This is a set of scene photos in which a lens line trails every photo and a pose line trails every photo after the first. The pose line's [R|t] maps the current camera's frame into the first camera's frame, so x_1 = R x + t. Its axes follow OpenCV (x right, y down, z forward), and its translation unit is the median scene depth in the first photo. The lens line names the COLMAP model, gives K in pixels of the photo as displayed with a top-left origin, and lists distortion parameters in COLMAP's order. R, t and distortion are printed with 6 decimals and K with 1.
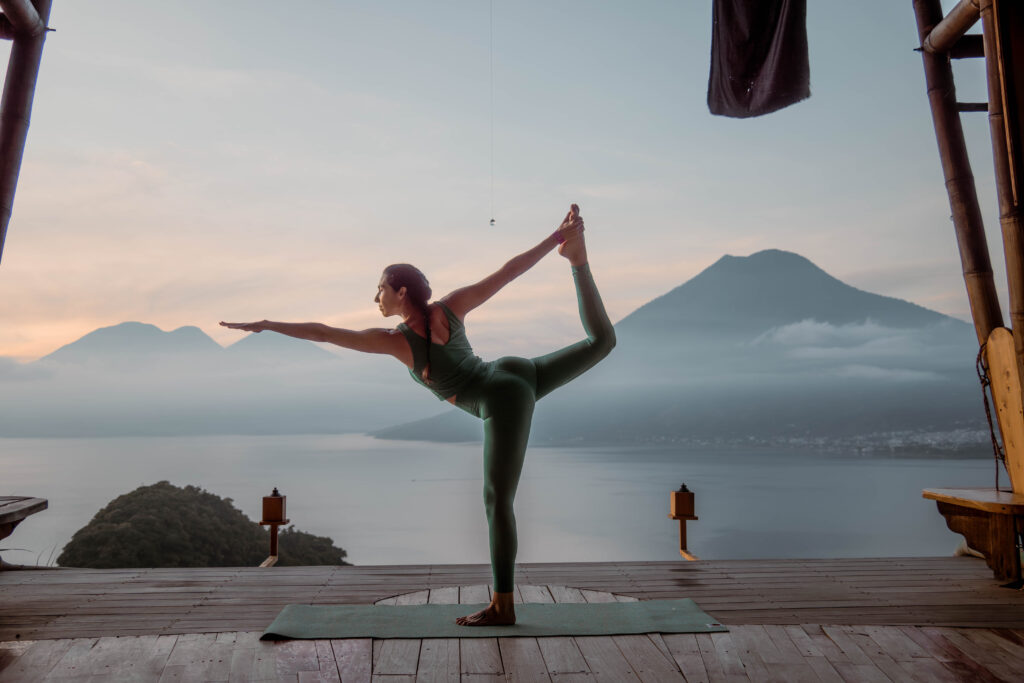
lens RADIAL K [[918.4, 0, 488.2], [0, 918.4, 347.5], [0, 0, 1]] dist [-0.017663, 0.061861]
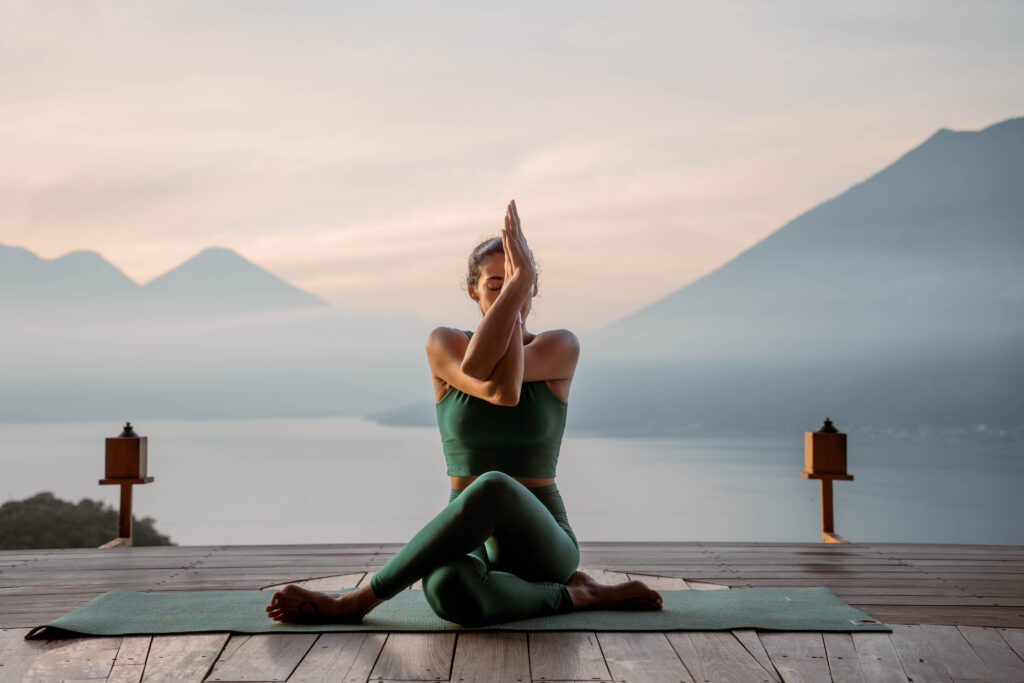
lens RADIAL K [[1422.3, 0, 485.0], [0, 1422.3, 346.1], [0, 0, 1]] dist [0.269752, 0.000000]
pose [[0.998872, -0.000852, -0.047484, 0.041364], [0.002856, 0.999107, 0.042144, 0.065125], [0.047406, -0.042232, 0.997983, 0.085780]]
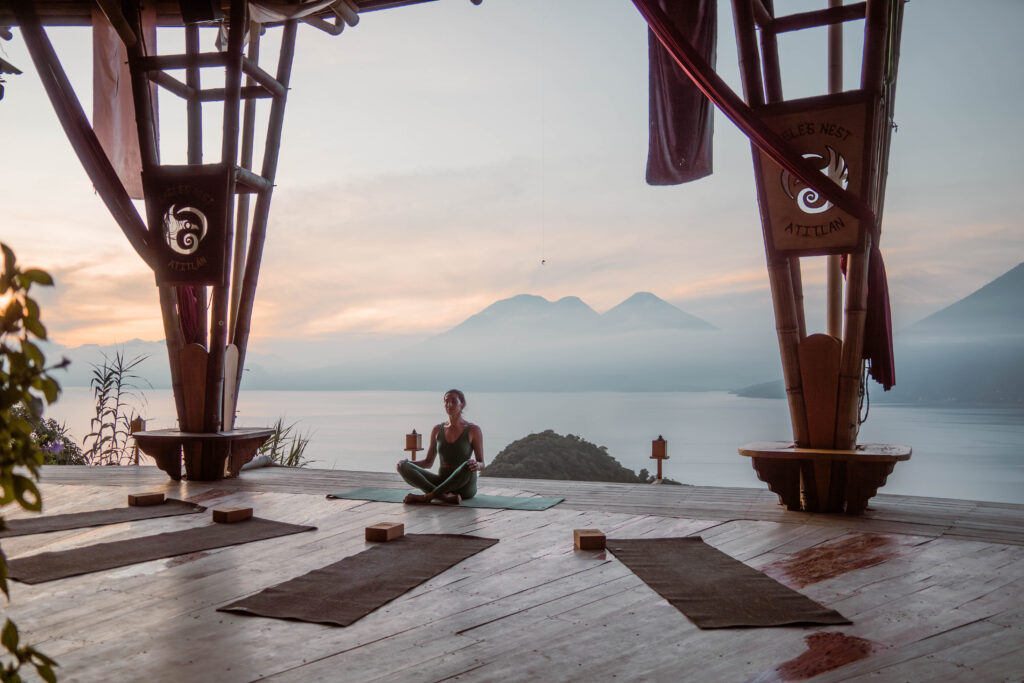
lens RADIAL K [[844.2, 0, 507.0], [0, 844.2, 341.5], [0, 0, 1]] dist [-0.043169, -0.000844]
pose [[0.921806, -0.009712, -0.387530, 0.523408], [0.023353, 0.999262, 0.030507, -0.051483], [0.386948, -0.037172, 0.921352, -0.354446]]
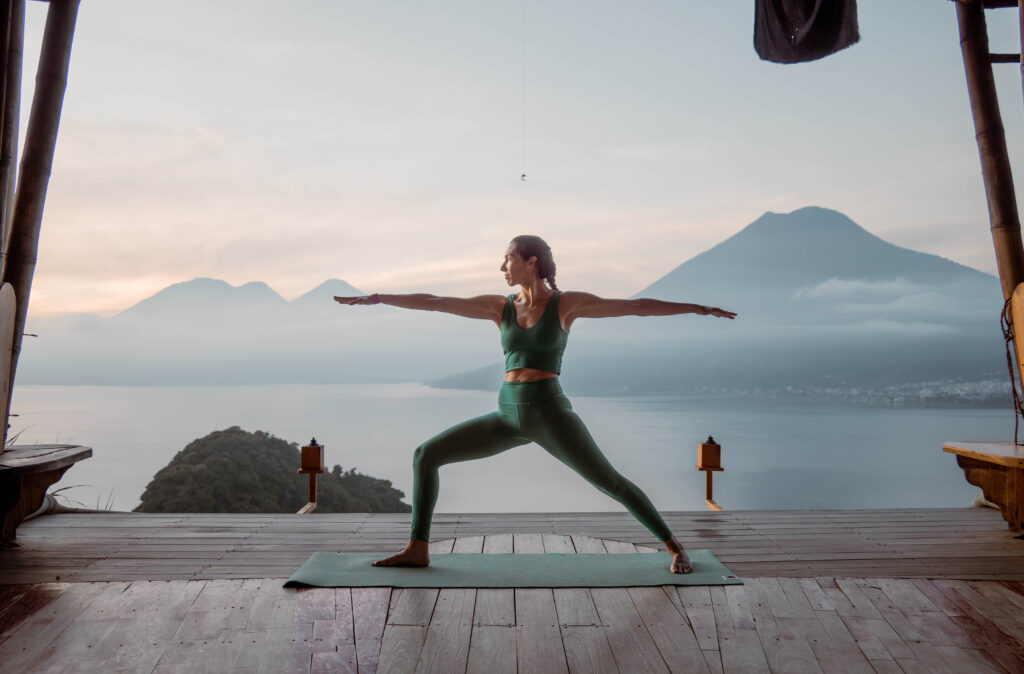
lens RADIAL K [[874.6, 0, 505.8], [0, 874.6, 361.2], [0, 0, 1]] dist [-0.058573, 0.040693]
pose [[0.999318, 0.002258, -0.036867, 0.021733], [0.000267, 0.997661, 0.068349, -0.000524], [0.036935, -0.068312, 0.996980, 0.032532]]
